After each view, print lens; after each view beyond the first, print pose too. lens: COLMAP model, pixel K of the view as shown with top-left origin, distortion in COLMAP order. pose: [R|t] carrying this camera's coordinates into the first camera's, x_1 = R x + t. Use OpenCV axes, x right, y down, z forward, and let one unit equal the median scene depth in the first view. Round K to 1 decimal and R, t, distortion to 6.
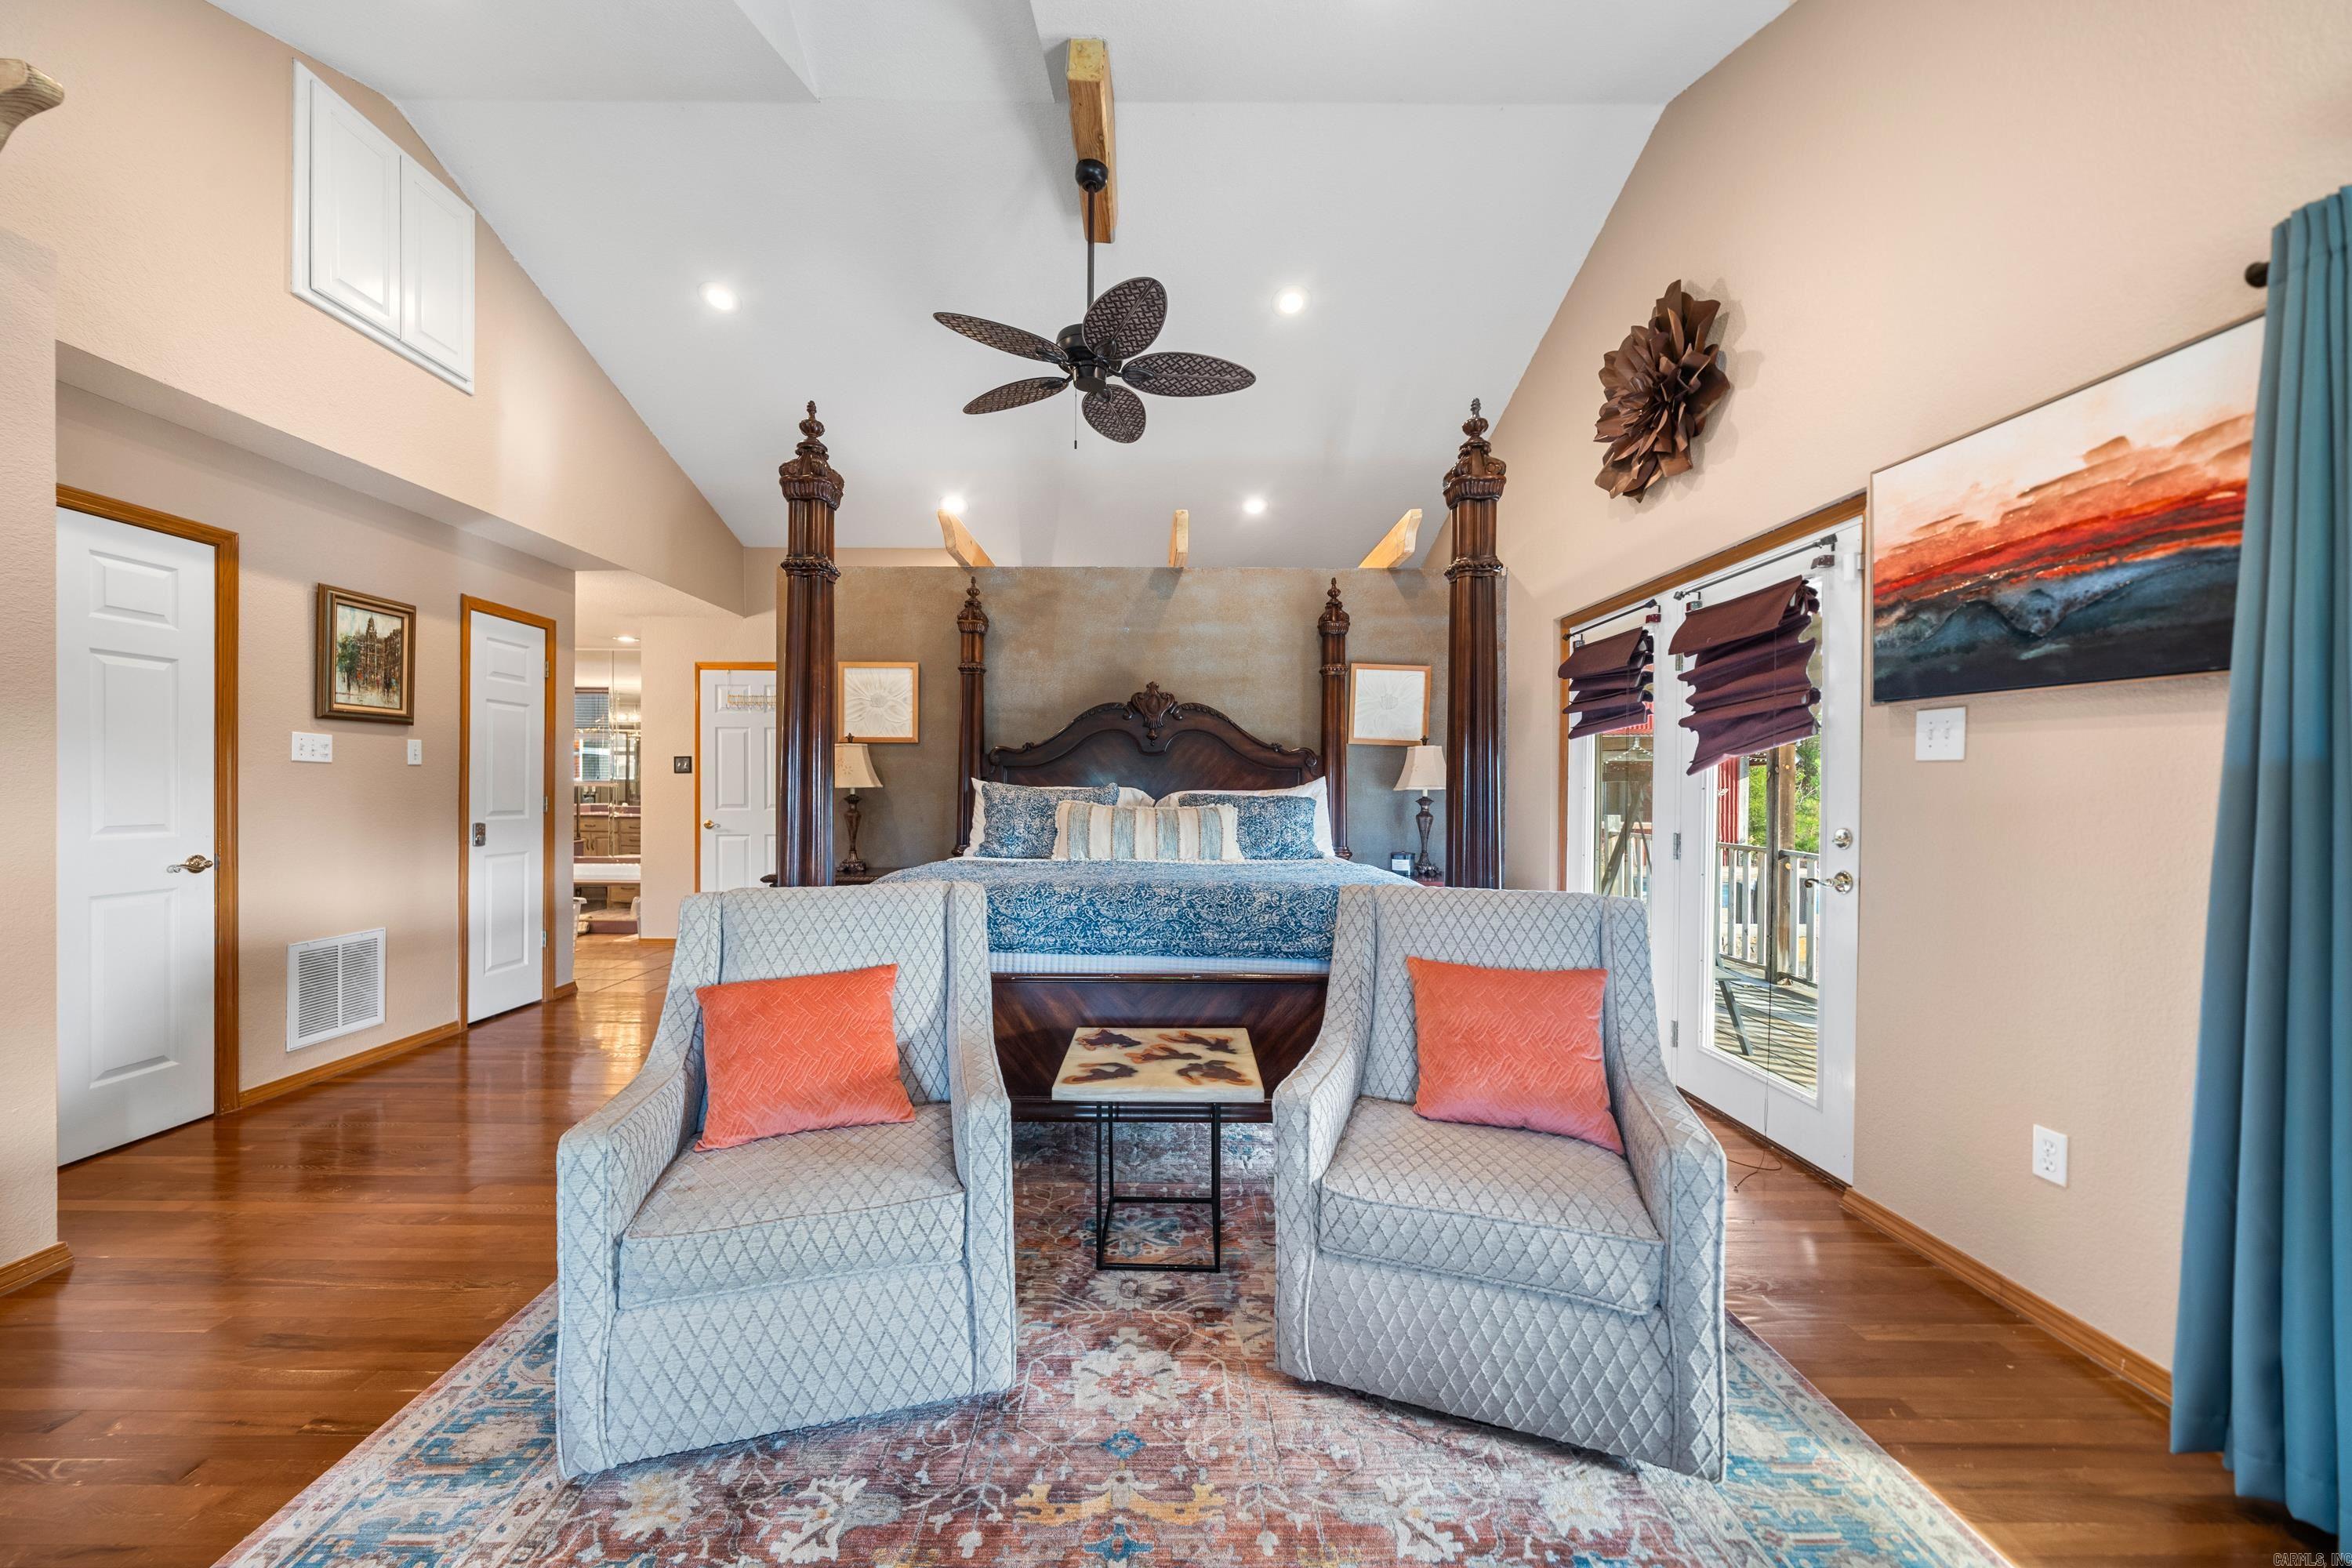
lens RADIAL K [[853.7, 0, 1175.0], [0, 853.7, 791.2], [0, 0, 1]] dist [-0.002092, 0.000030]
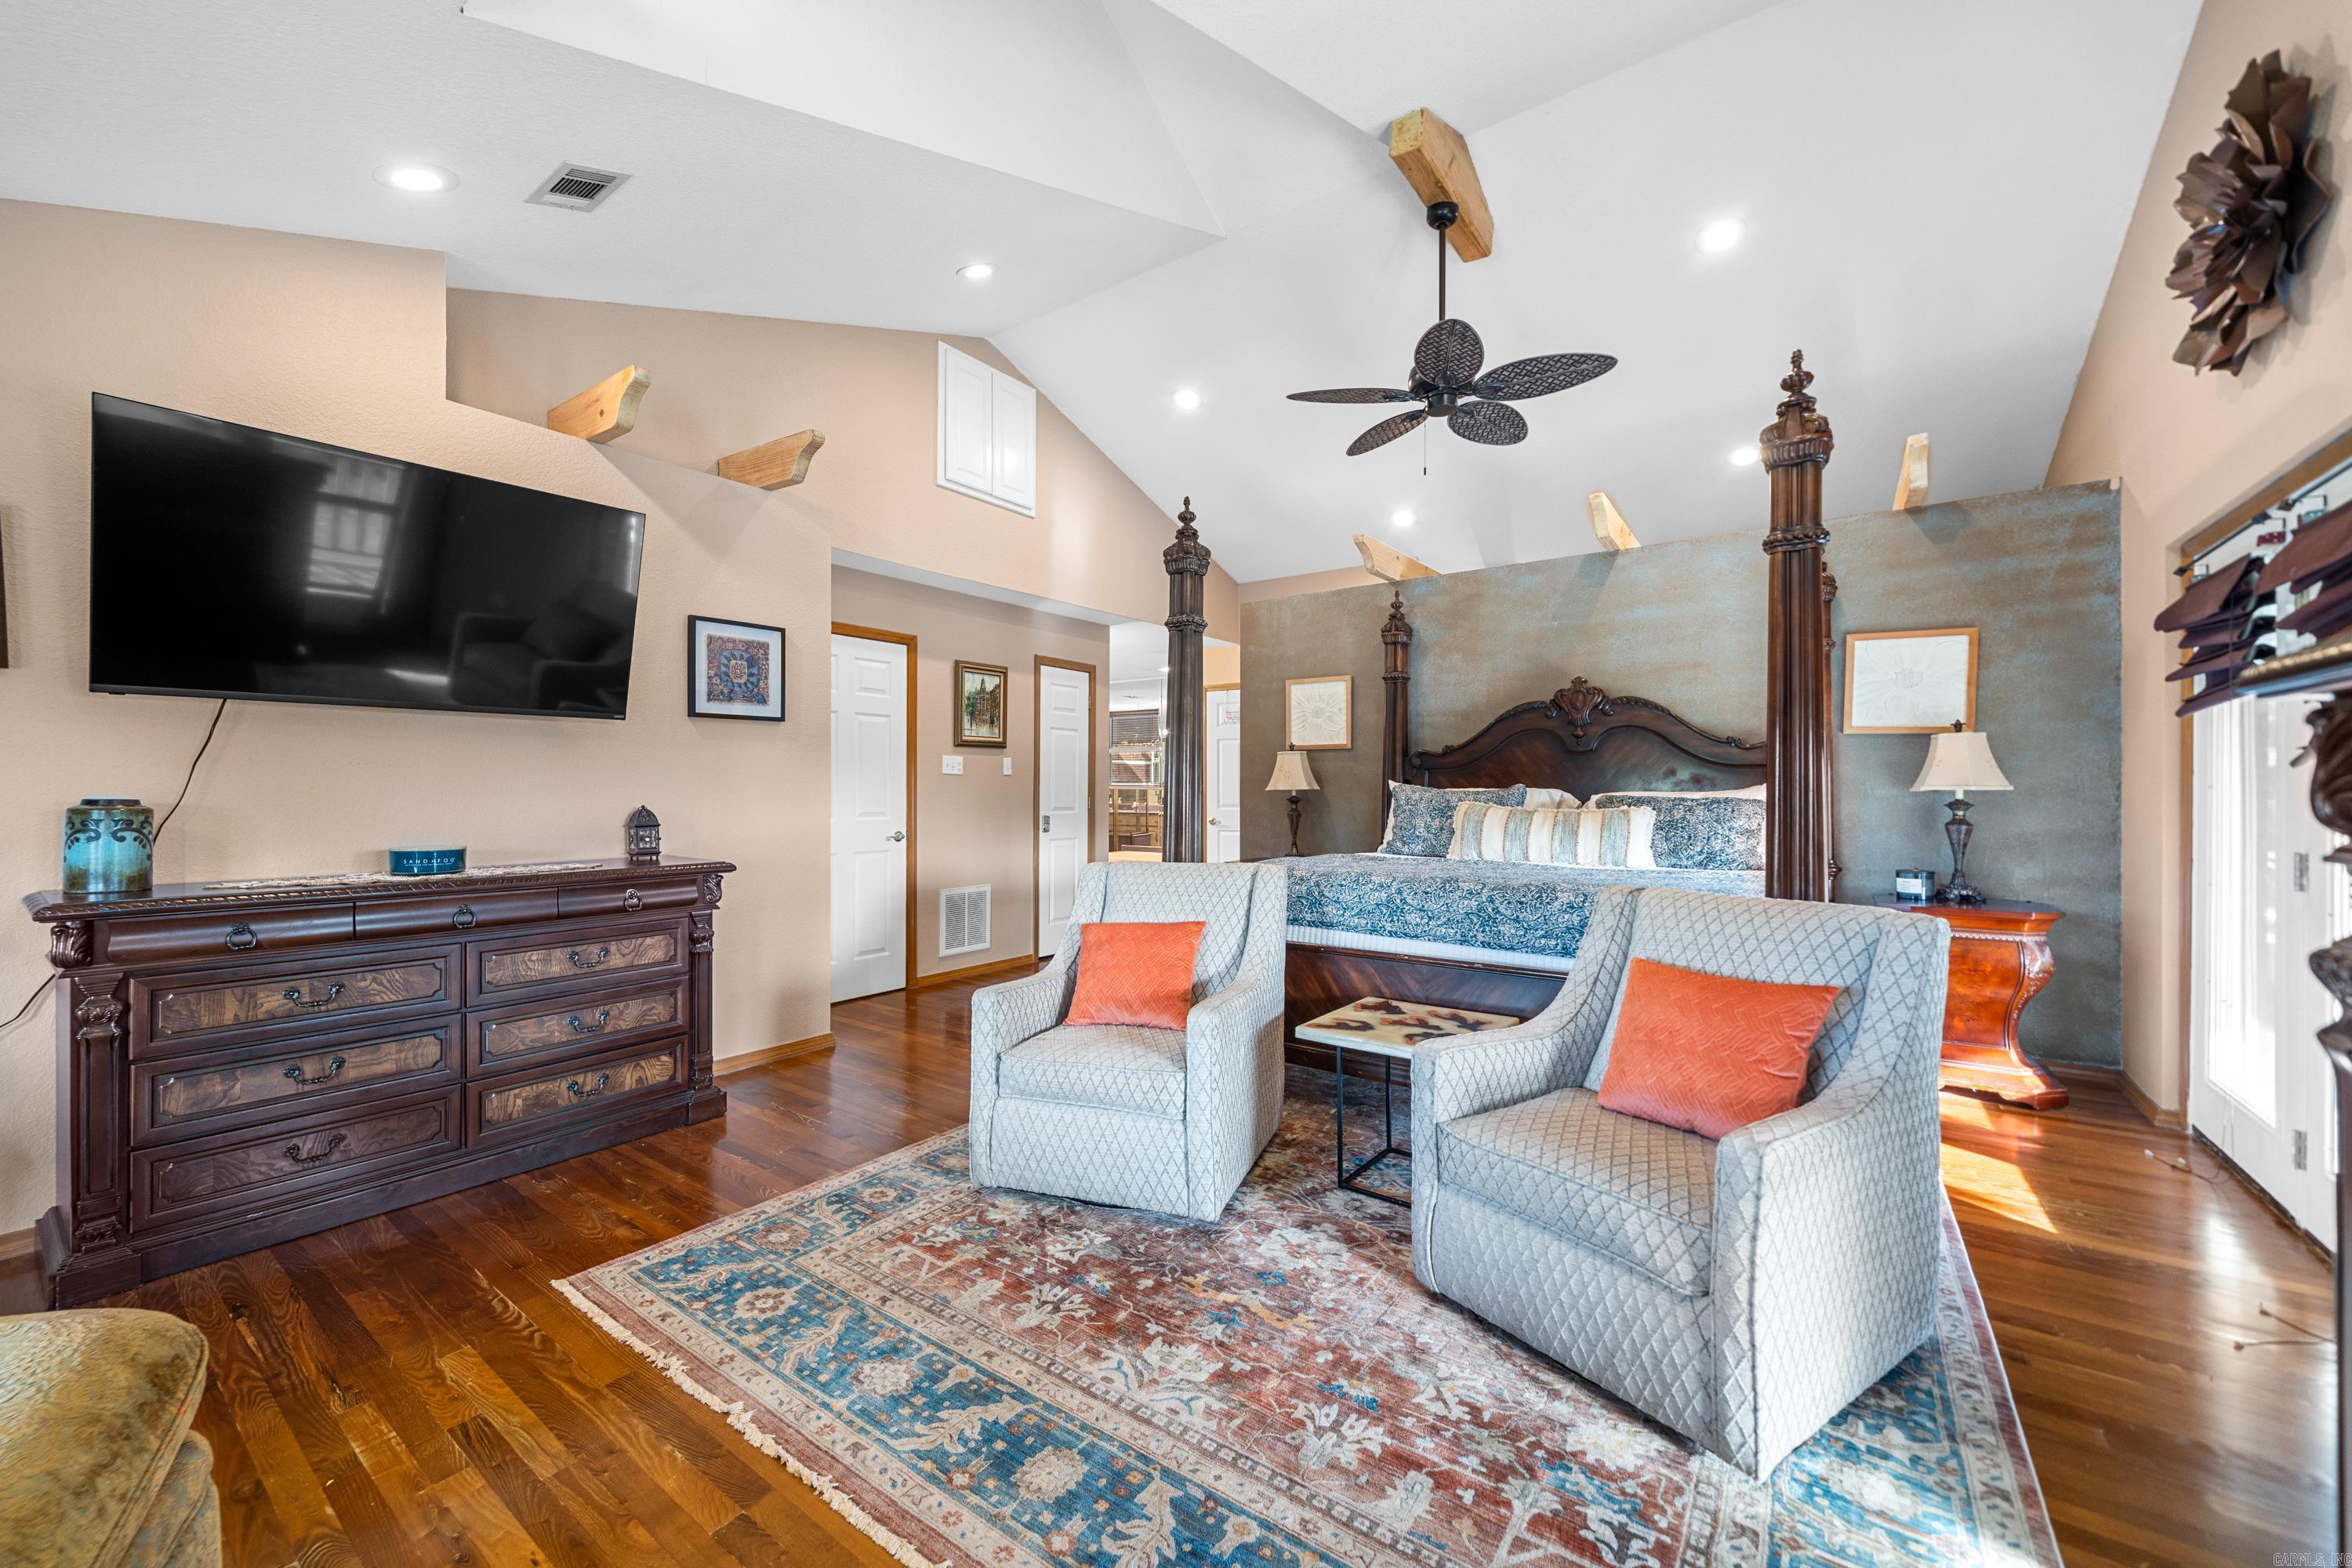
lens RADIAL K [[906.0, 0, 1171.7], [0, 906.0, 786.5], [0, 0, 1]] dist [0.000262, -0.000483]
pose [[0.808953, -0.005199, -0.587851, 0.351775], [0.000512, 0.999967, -0.008139, 0.002244], [0.587874, 0.006283, 0.808928, -0.134558]]
